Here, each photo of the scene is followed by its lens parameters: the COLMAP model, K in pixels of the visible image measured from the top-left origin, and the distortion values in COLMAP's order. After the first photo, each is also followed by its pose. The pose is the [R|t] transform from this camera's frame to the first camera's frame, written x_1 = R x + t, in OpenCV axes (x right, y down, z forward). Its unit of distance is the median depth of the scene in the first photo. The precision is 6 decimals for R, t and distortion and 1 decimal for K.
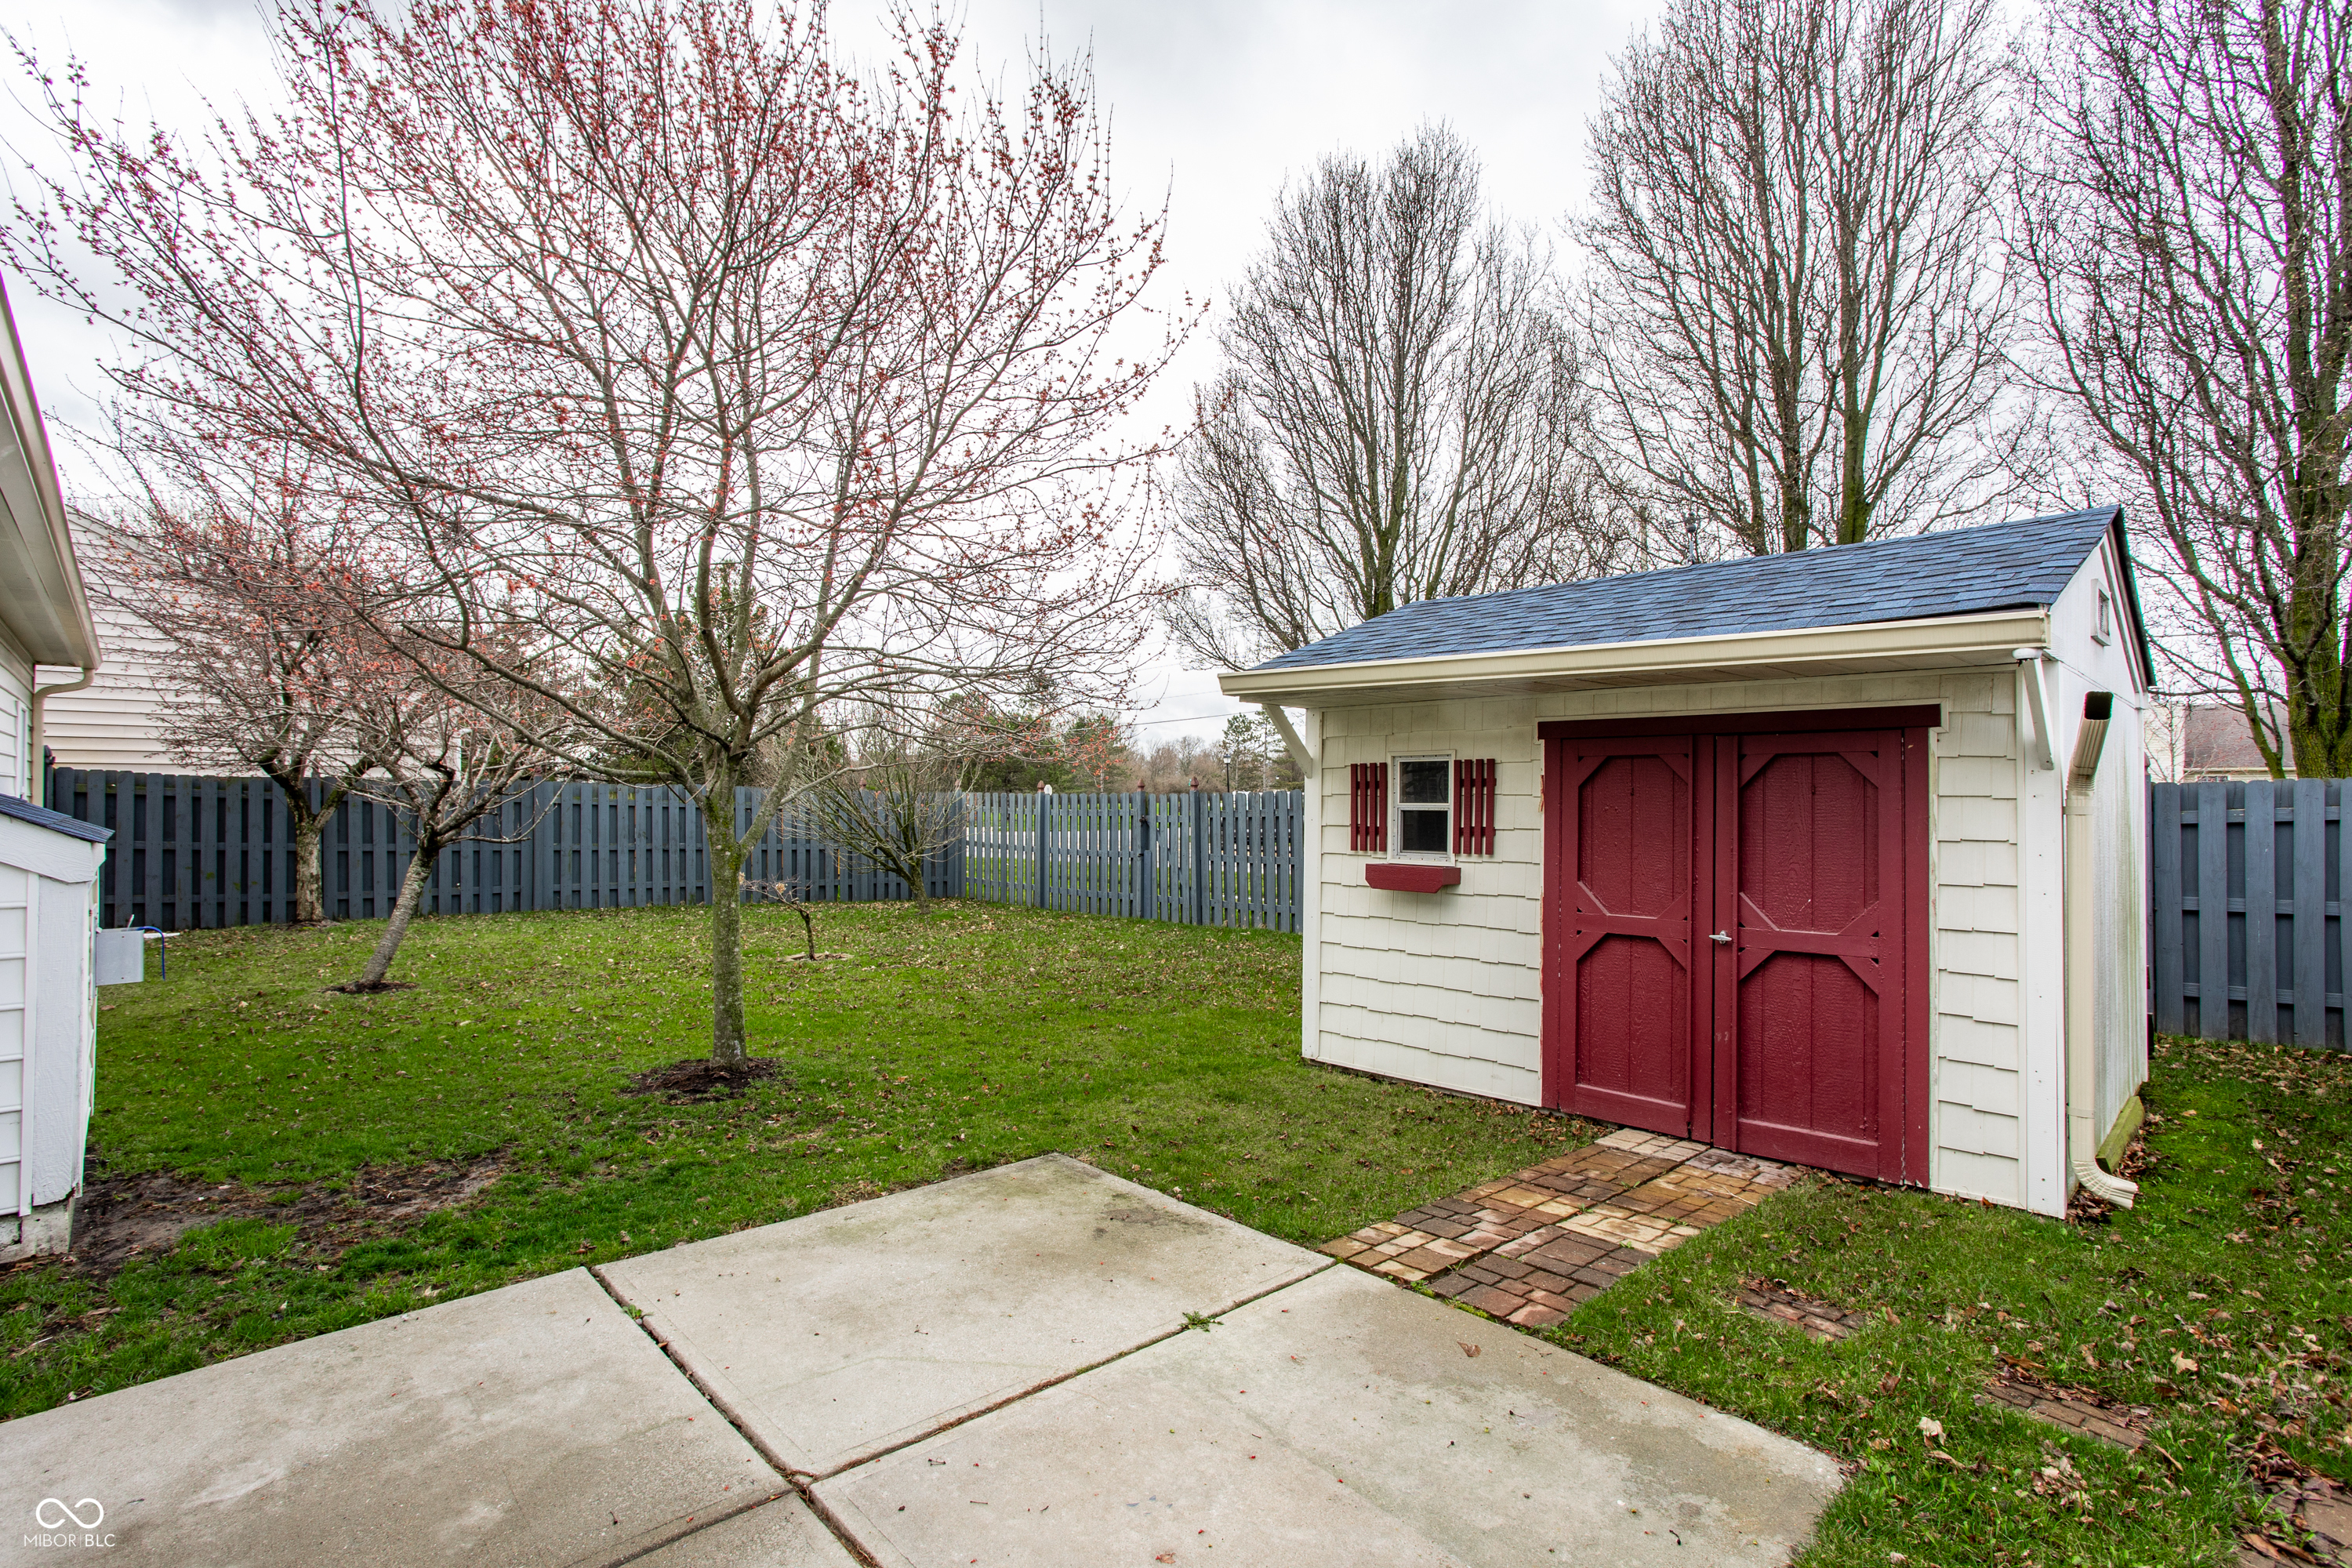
lens RADIAL K [[1127.5, 0, 1174.0], [0, 1127.5, 790.8], [0, 0, 1]] dist [-0.046074, 0.018673]
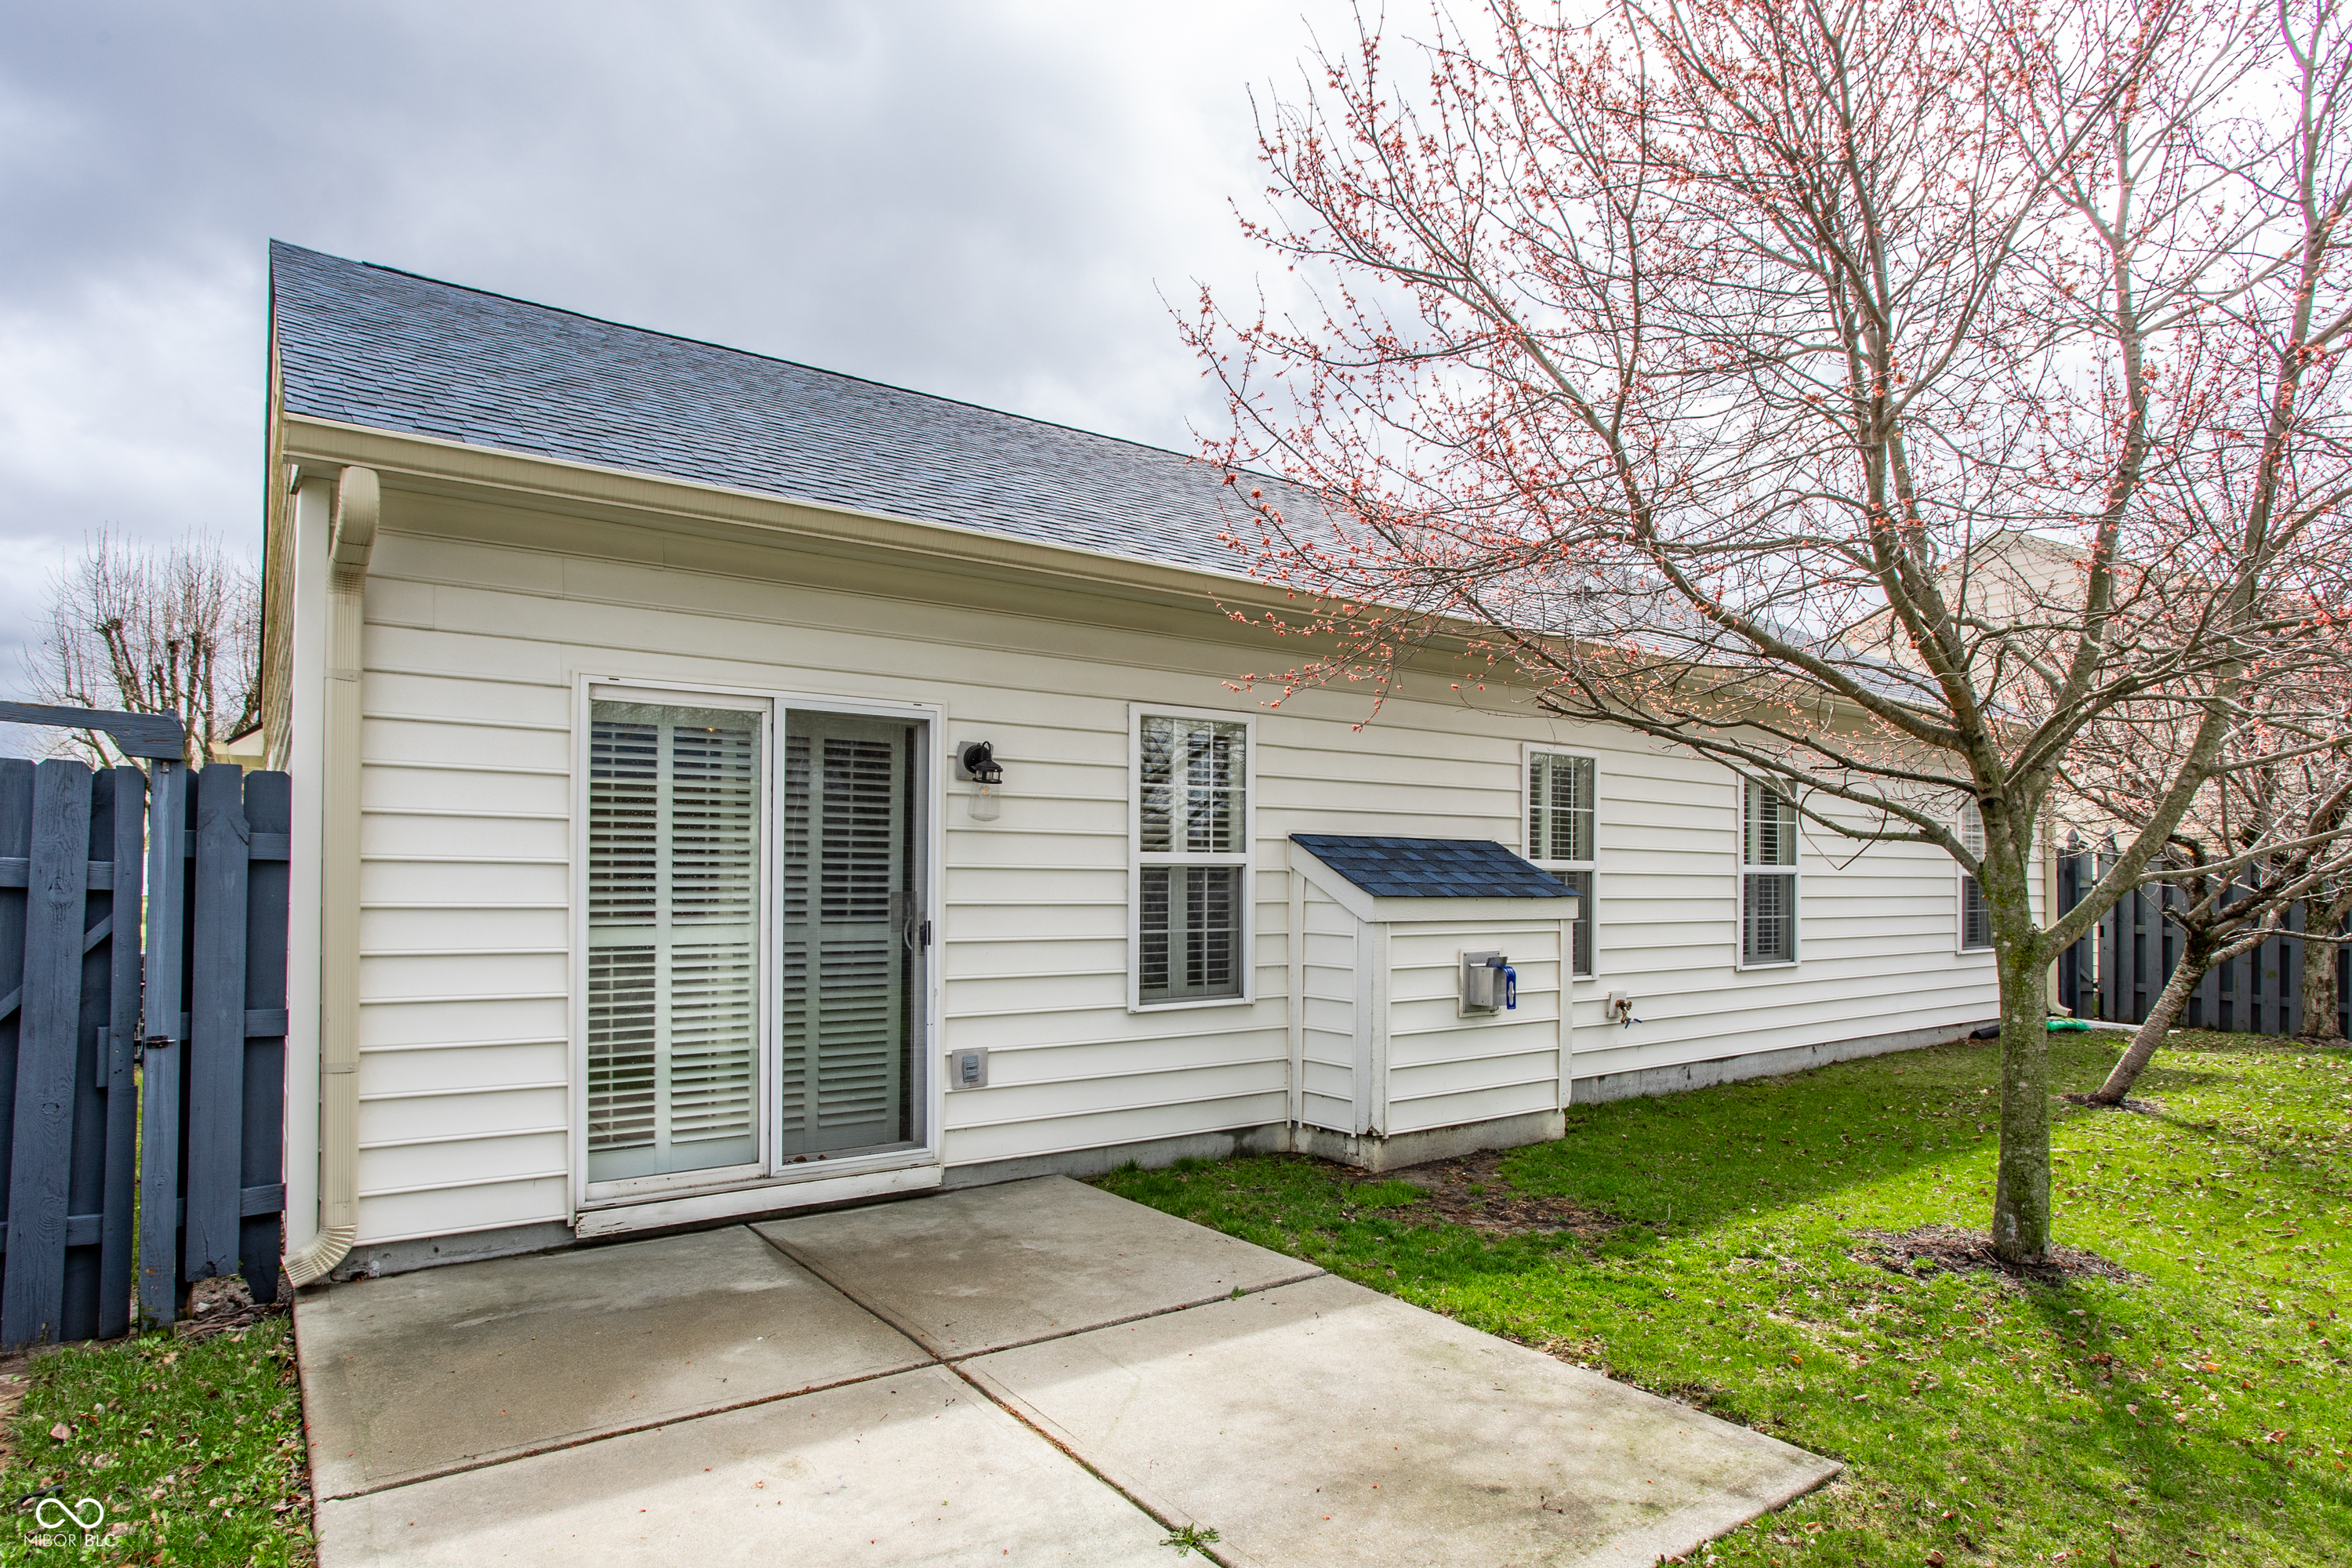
lens RADIAL K [[1203.7, 0, 1104.7], [0, 1203.7, 782.7], [0, 0, 1]] dist [-0.029277, 0.001069]
pose [[-0.123030, -0.080556, -0.989128, 0.788931], [-0.002372, 0.996721, -0.080880, 0.024435], [0.992400, -0.007604, -0.122817, 0.945063]]
